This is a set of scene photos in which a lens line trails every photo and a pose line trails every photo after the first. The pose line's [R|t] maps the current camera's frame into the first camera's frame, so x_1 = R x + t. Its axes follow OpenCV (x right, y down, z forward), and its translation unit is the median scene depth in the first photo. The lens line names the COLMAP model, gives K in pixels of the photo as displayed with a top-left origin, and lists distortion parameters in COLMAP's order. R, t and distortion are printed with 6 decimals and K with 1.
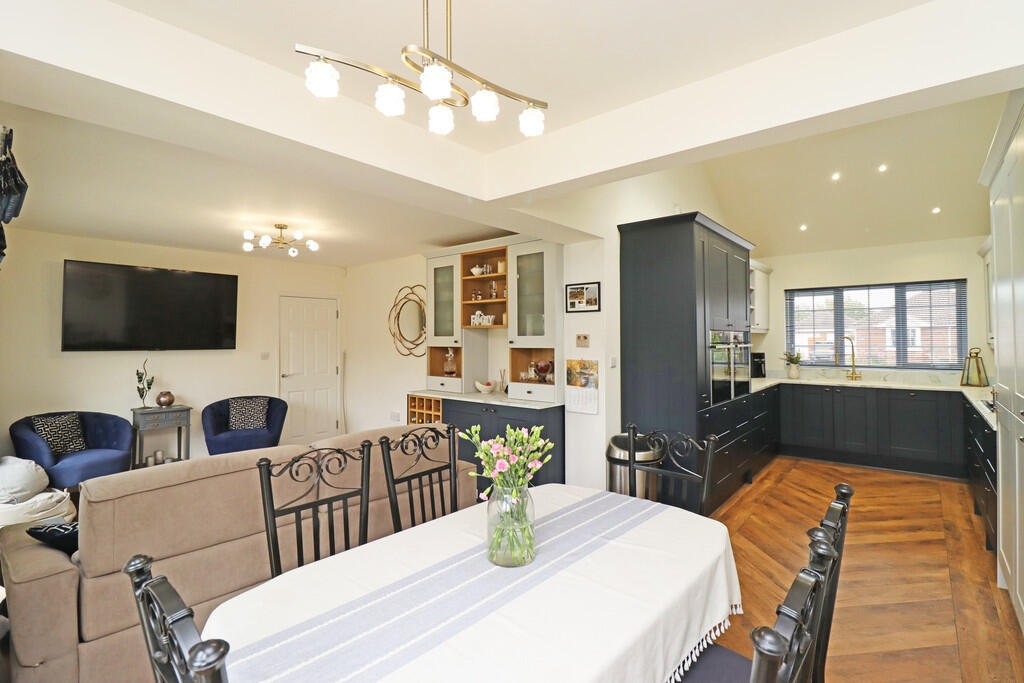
lens RADIAL K [[473.3, 0, 529.9], [0, 473.3, 328.9], [0, 0, 1]] dist [-0.000603, -0.000003]
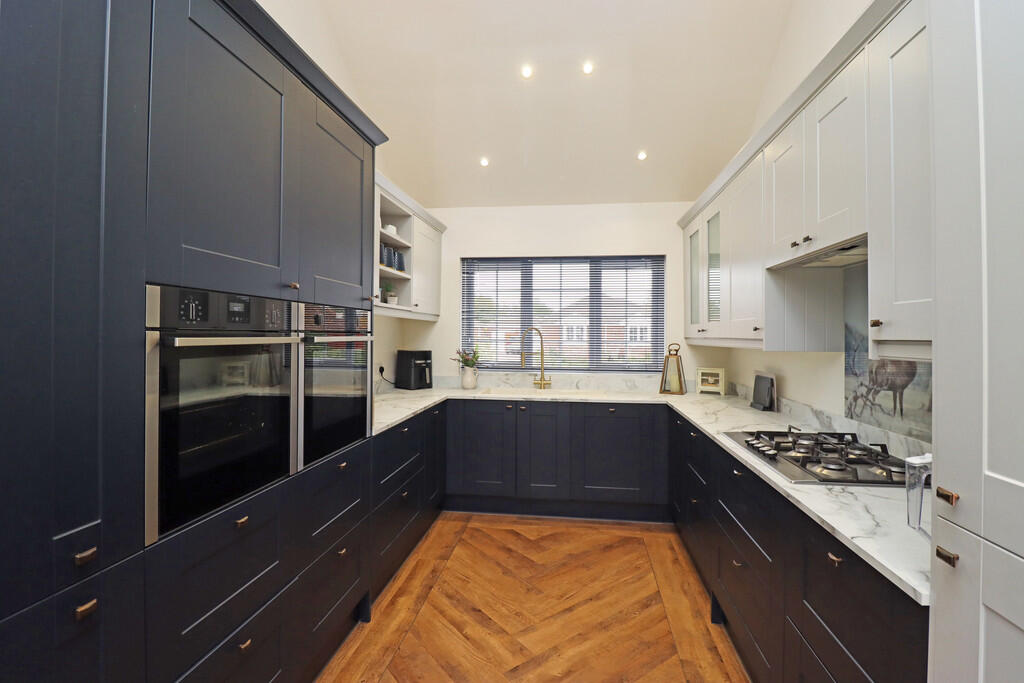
lens RADIAL K [[473.3, 0, 513.1], [0, 473.3, 337.1], [0, 0, 1]] dist [-0.000603, -0.000003]
pose [[0.852342, 0.009563, 0.522898, 0.282232], [-0.021187, 0.999643, 0.016253, 0.020357], [-0.522556, -0.024932, 0.852241, 0.430805]]
